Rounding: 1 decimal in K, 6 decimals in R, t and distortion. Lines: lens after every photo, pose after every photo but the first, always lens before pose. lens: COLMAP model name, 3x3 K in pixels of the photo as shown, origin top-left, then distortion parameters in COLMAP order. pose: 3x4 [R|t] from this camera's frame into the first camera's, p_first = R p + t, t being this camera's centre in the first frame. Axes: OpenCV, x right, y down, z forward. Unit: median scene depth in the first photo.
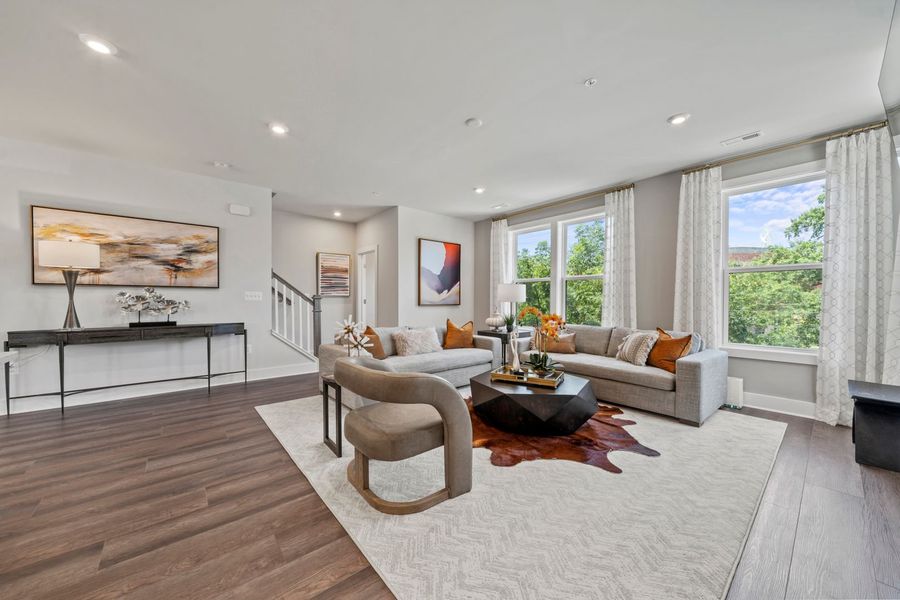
lens RADIAL K [[317.7, 0, 465.7], [0, 317.7, 301.6], [0, 0, 1]] dist [-0.000570, 0.000042]
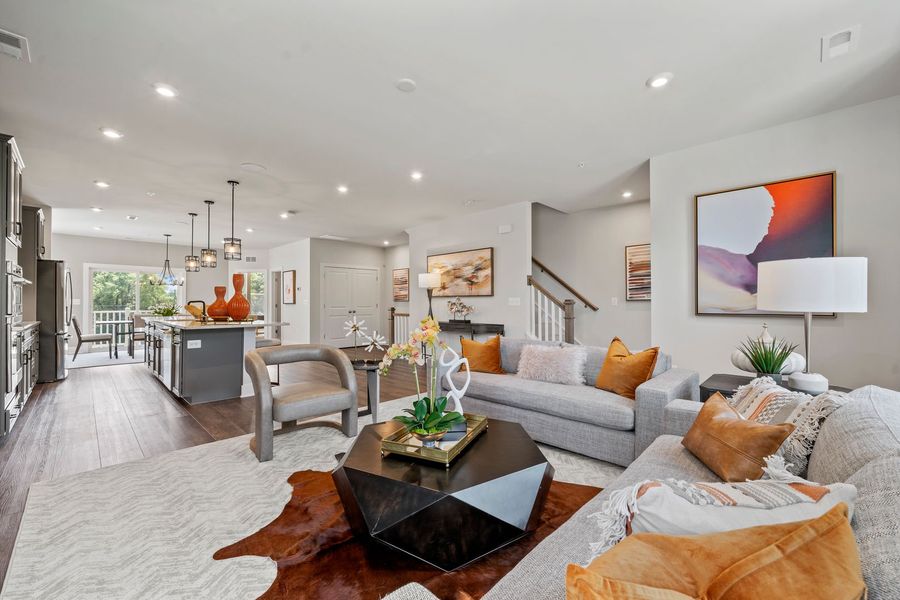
lens RADIAL K [[354.3, 0, 429.9], [0, 354.3, 301.5], [0, 0, 1]] dist [-0.000565, -0.000059]
pose [[0.064768, -0.009300, -0.997857, 0.650919], [-0.006264, 0.999933, -0.009726, -0.004927], [0.997881, 0.006881, 0.064706, 0.717337]]
